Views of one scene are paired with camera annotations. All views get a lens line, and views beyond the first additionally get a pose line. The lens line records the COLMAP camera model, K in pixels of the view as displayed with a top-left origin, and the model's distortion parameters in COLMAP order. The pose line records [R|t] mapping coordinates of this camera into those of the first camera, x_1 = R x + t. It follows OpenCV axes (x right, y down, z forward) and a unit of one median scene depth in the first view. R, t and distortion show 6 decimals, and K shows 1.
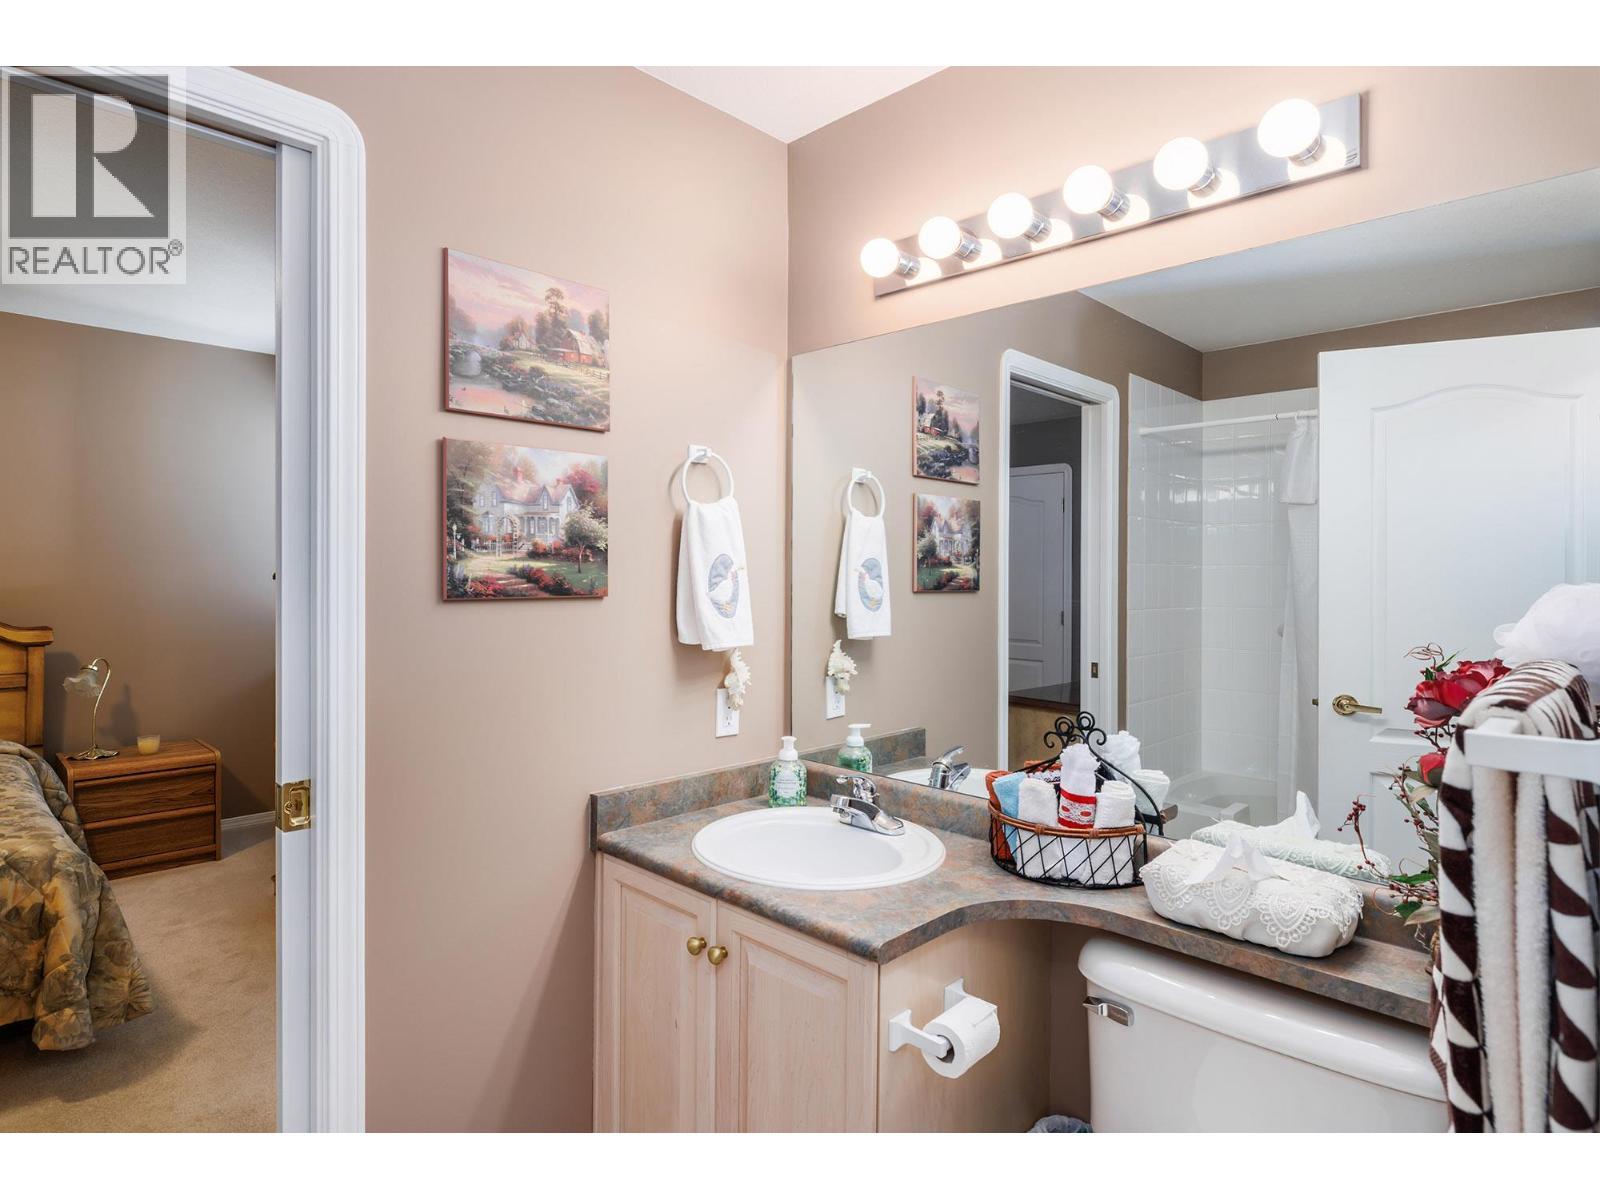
lens RADIAL K [[850.6, 0, 765.1], [0, 850.6, 573.8], [0, 0, 1]] dist [0.000803, -0.000280]
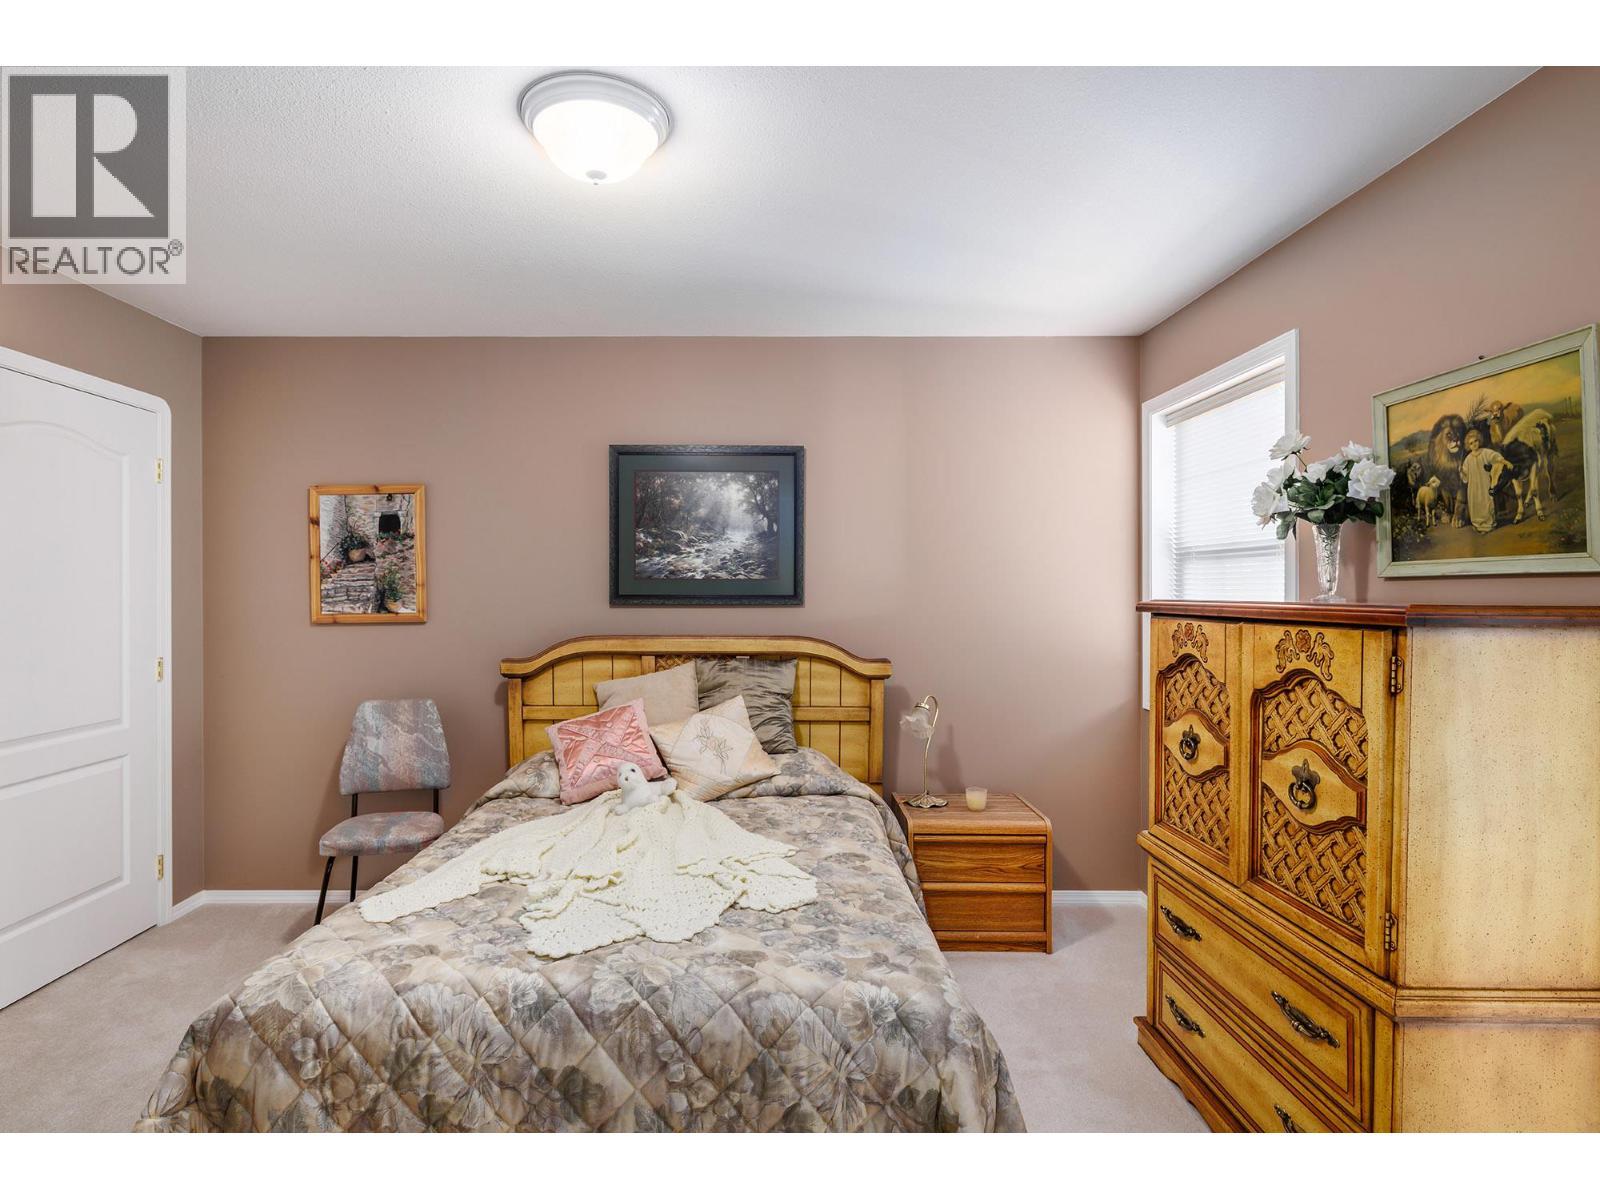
lens RADIAL K [[783.1, 0, 789.2], [0, 783.1, 593.4], [0, 0, 1]] dist [-0.001296, -0.000285]
pose [[0.724606, 0.000714, -0.689163, -0.326768], [-0.004048, 0.999987, -0.003220, -0.008662], [0.689151, 0.005123, 0.724599, 0.297226]]
